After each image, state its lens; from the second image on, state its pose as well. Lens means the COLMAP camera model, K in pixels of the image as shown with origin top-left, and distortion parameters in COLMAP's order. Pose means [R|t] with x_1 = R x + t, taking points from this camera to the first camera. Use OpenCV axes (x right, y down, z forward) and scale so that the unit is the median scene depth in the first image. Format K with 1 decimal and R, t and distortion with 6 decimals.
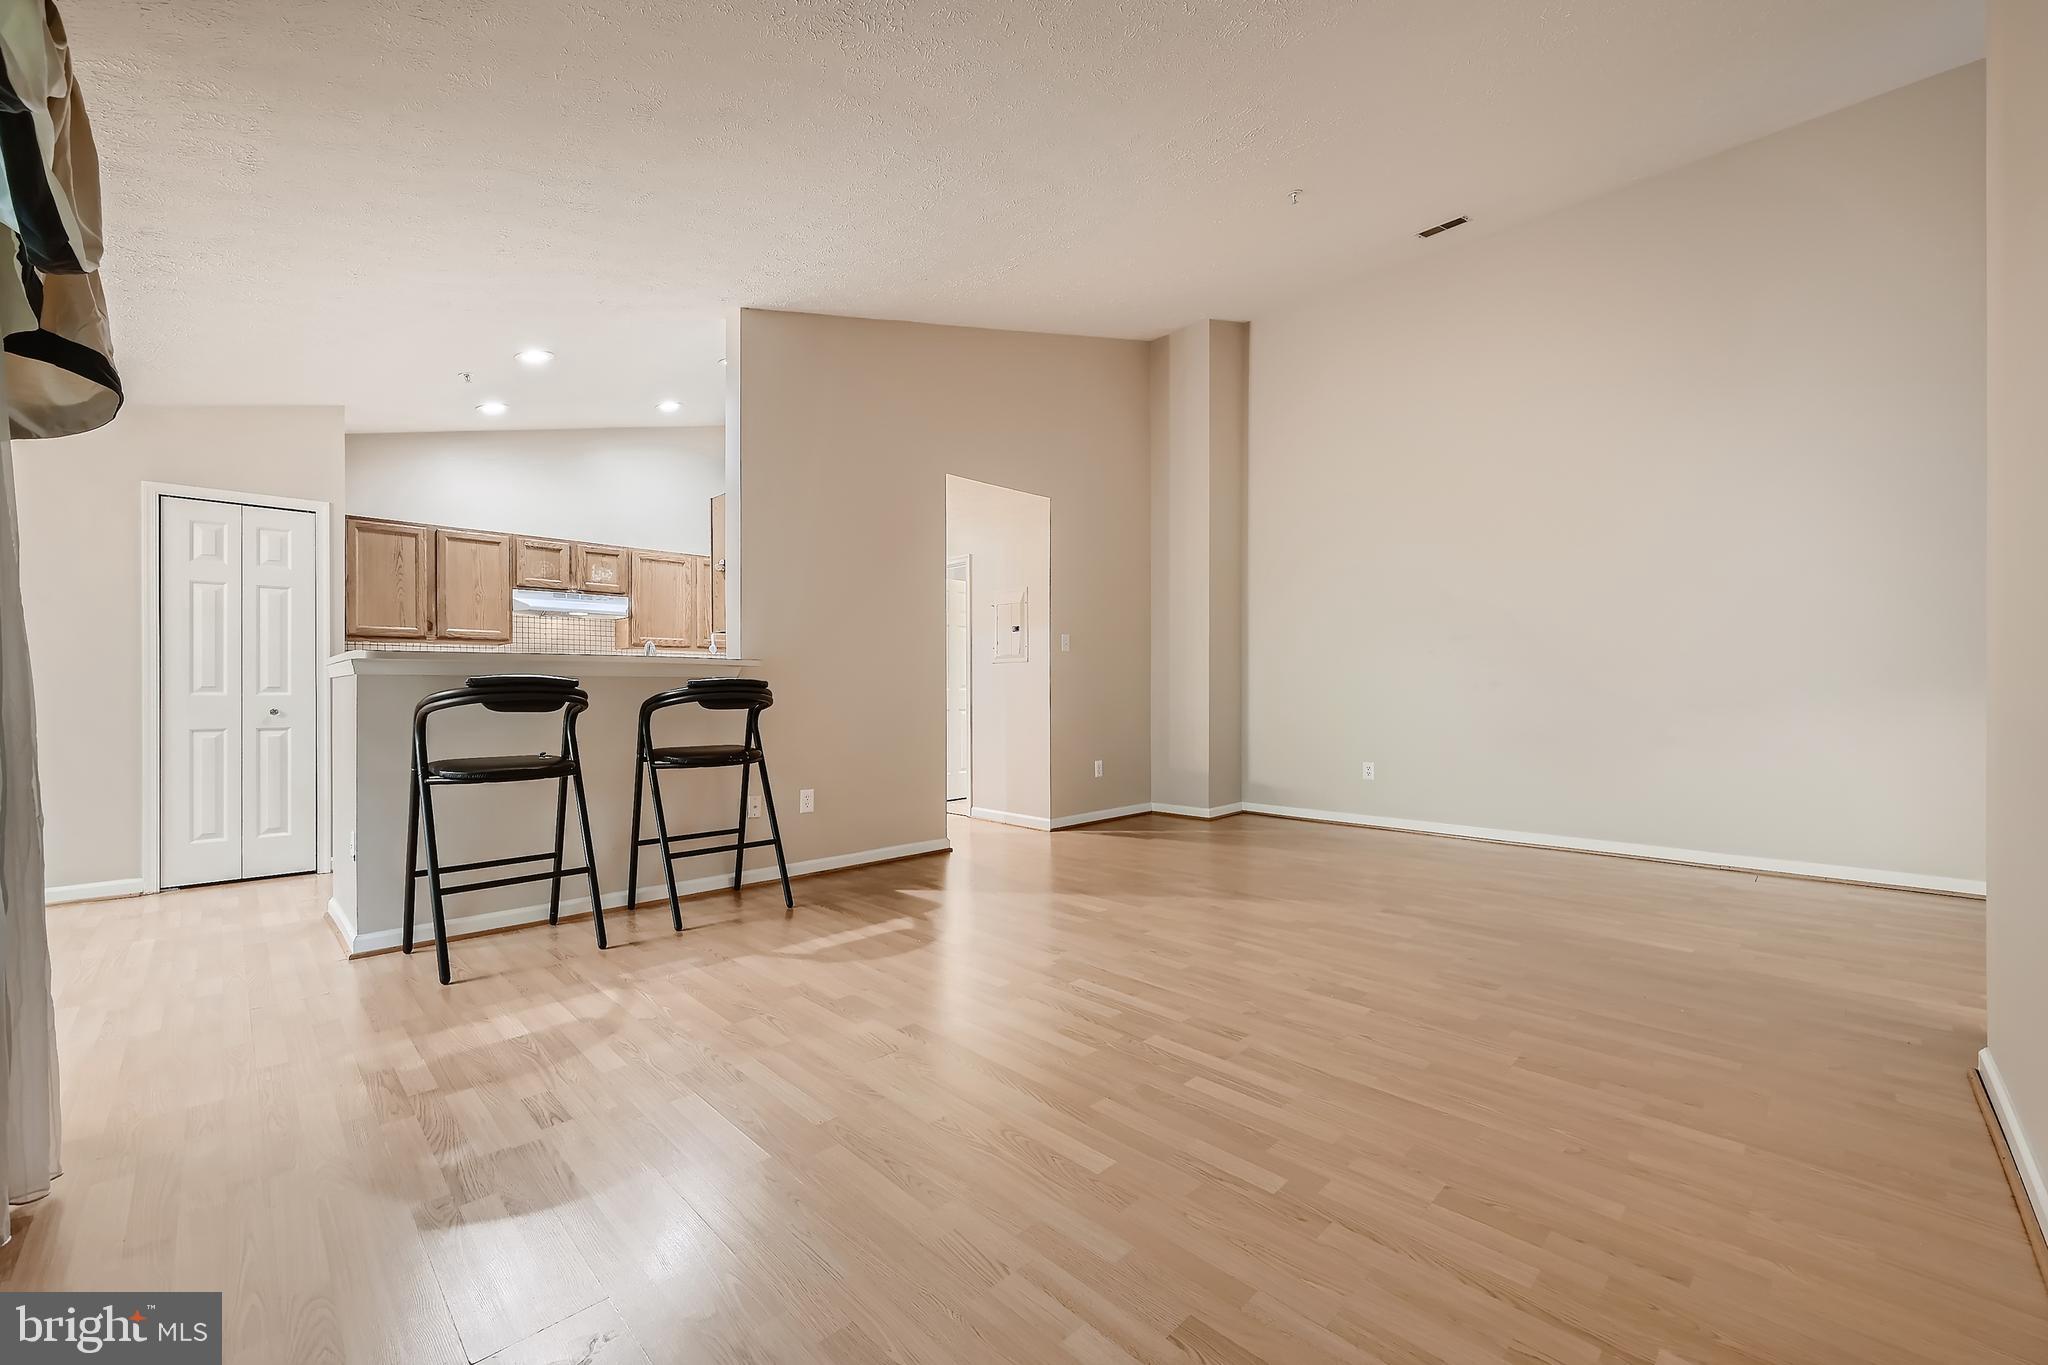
lens RADIAL K [[812.9, 0, 1025.9], [0, 812.9, 685.2], [0, 0, 1]] dist [-0.001656, -0.000056]
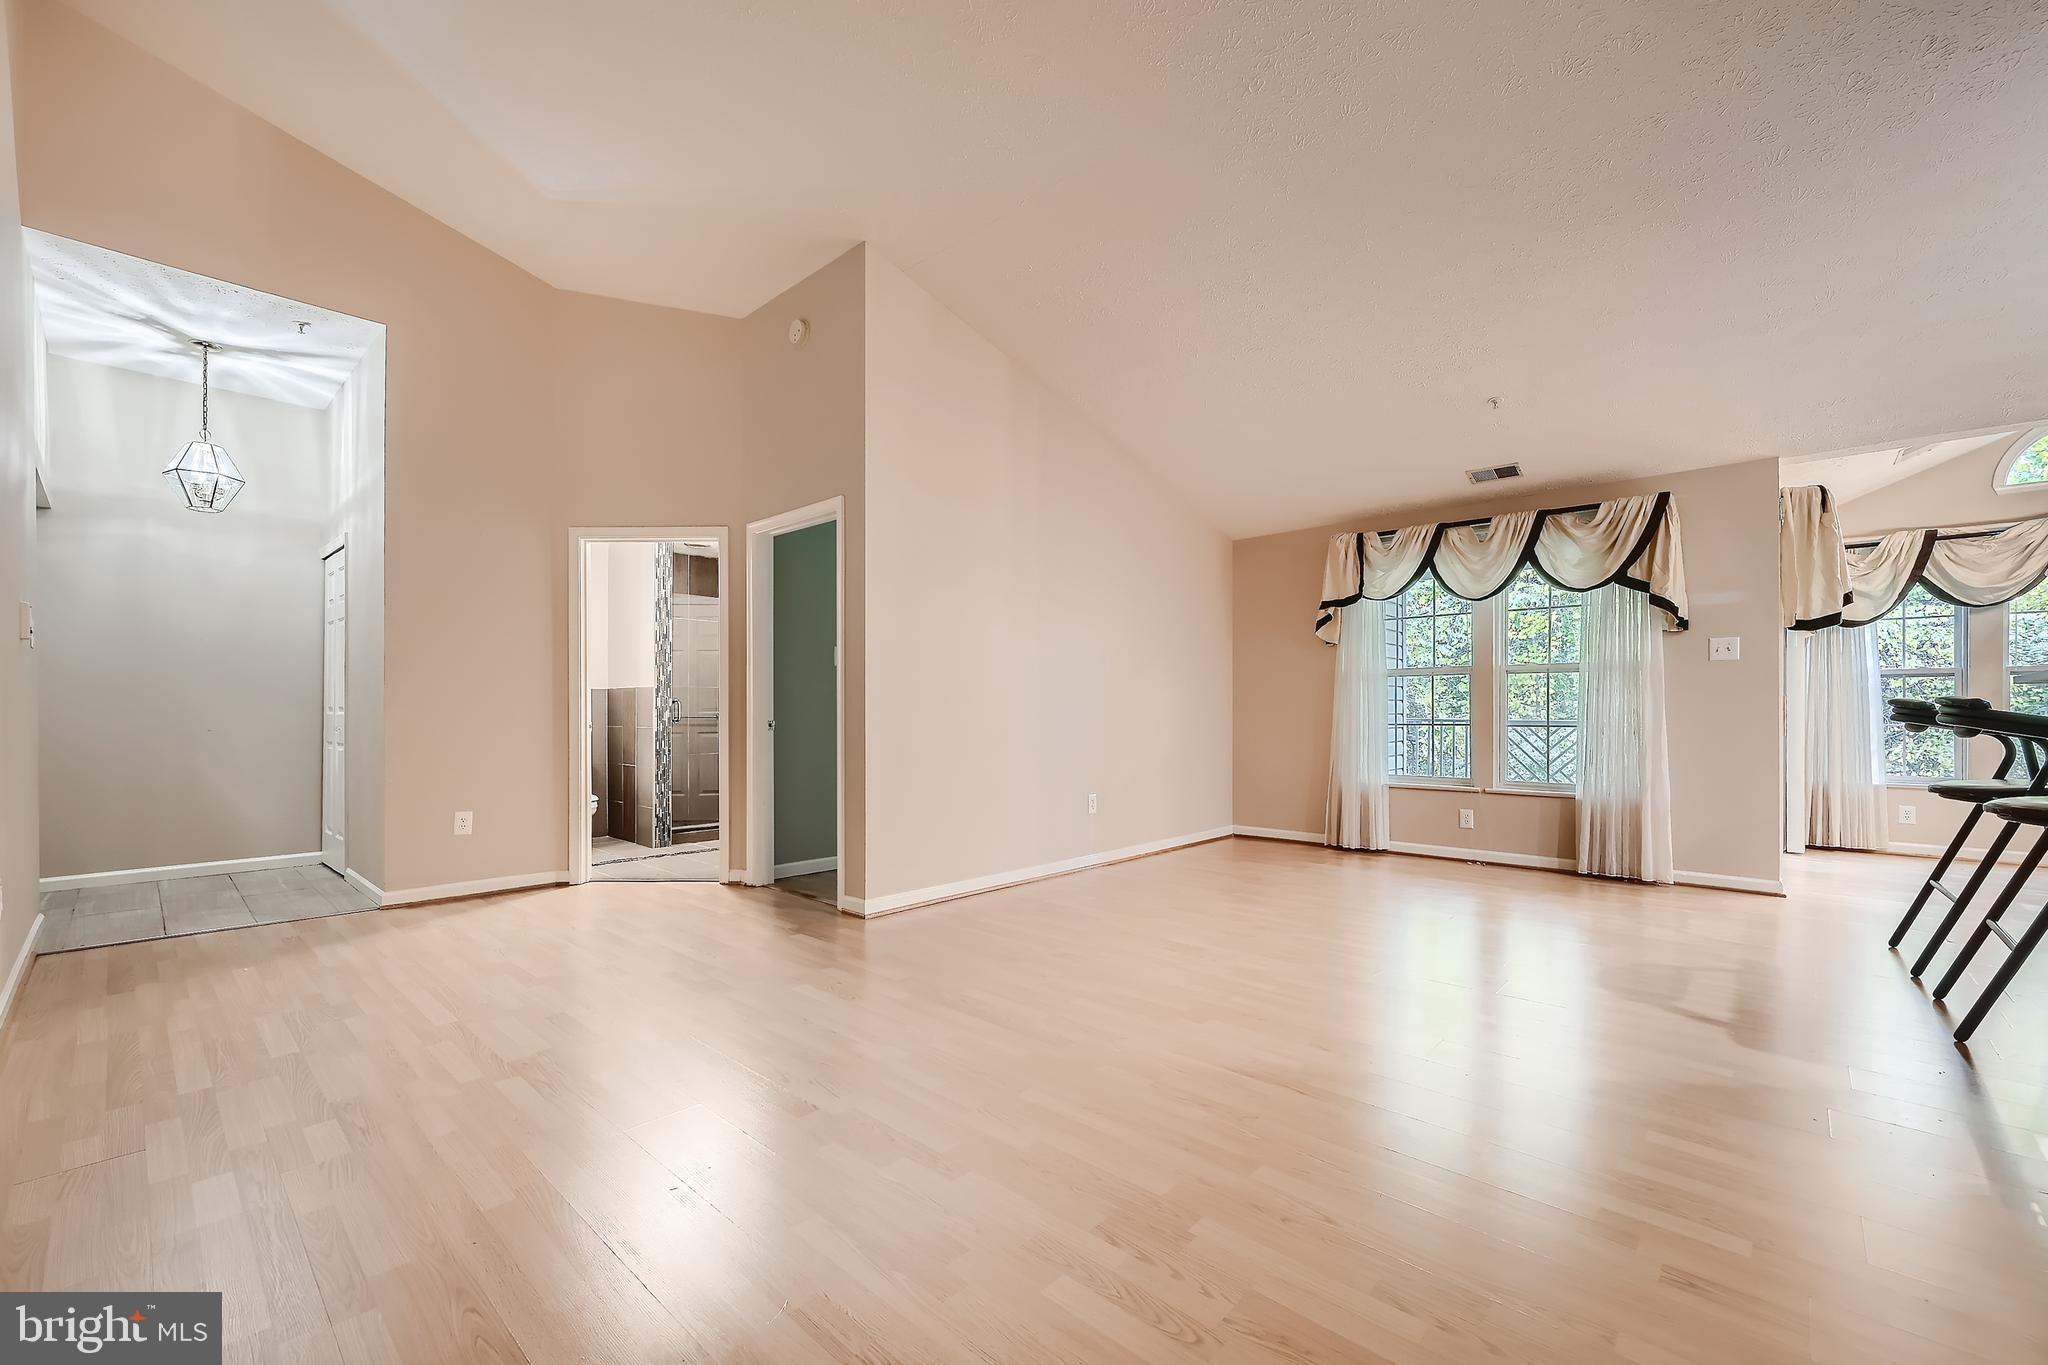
lens RADIAL K [[836.2, 0, 1027.1], [0, 836.2, 711.5], [0, 0, 1]] dist [0.001133, 0.000089]
pose [[-0.999232, 0.001876, -0.039148, 0.357842], [0.002067, 0.999986, -0.004824, 0.006085], [0.039139, -0.004902, -0.999222, 1.207360]]
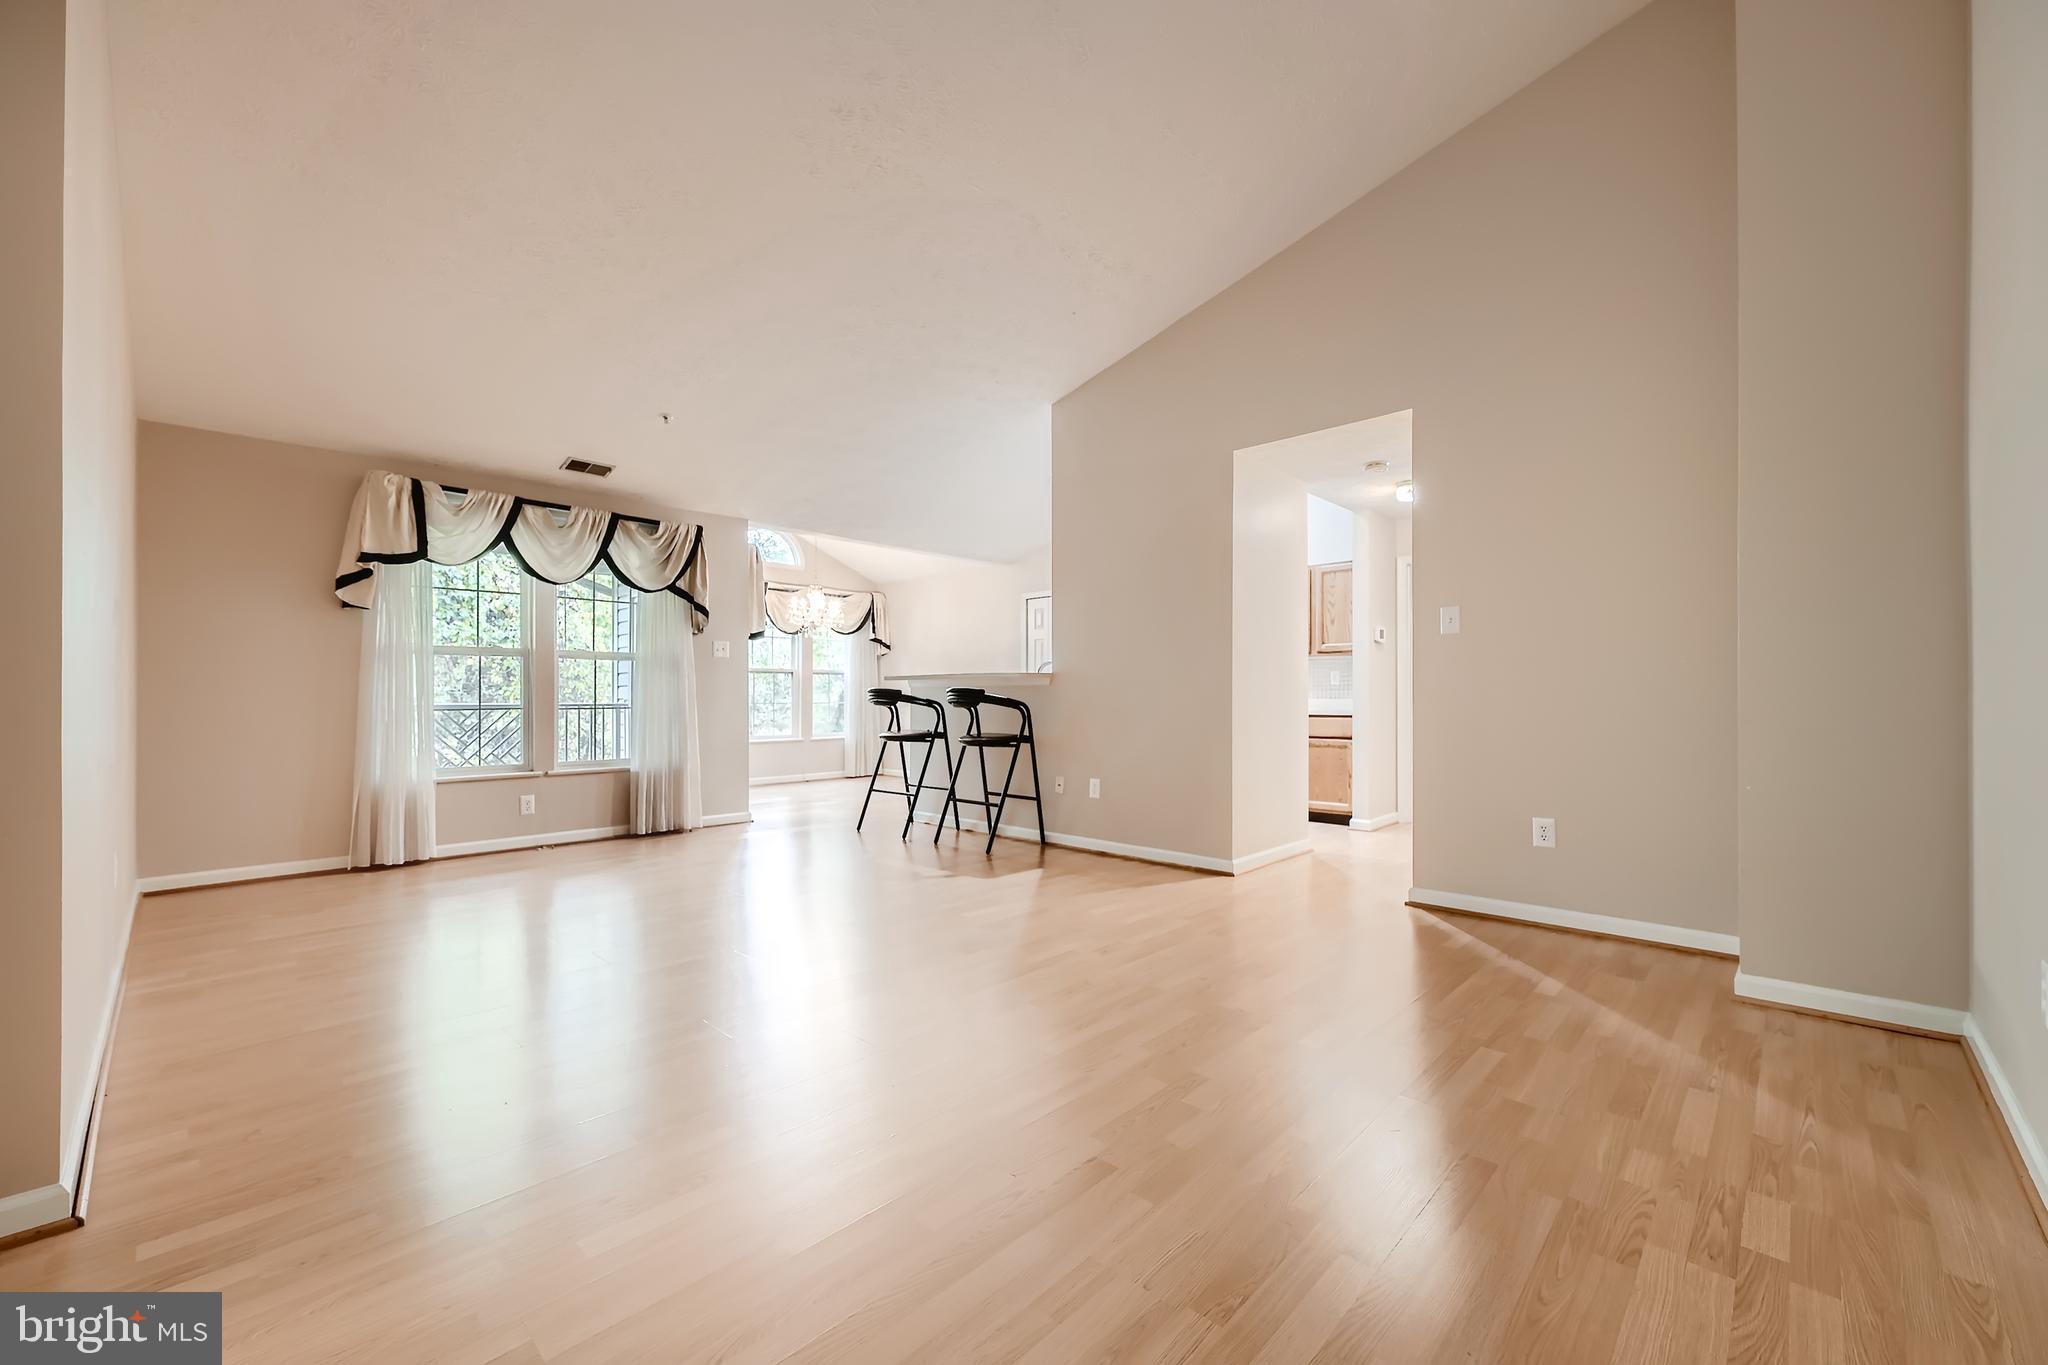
lens RADIAL K [[815.9, 0, 1022.7], [0, 815.9, 693.5], [0, 0, 1]] dist [-0.000996, -0.000044]
pose [[0.015545, -0.001404, -0.999878, 0.789705], [0.005063, 0.999986, -0.001326, 0.004667], [0.999866, -0.005042, 0.015552, 0.755447]]
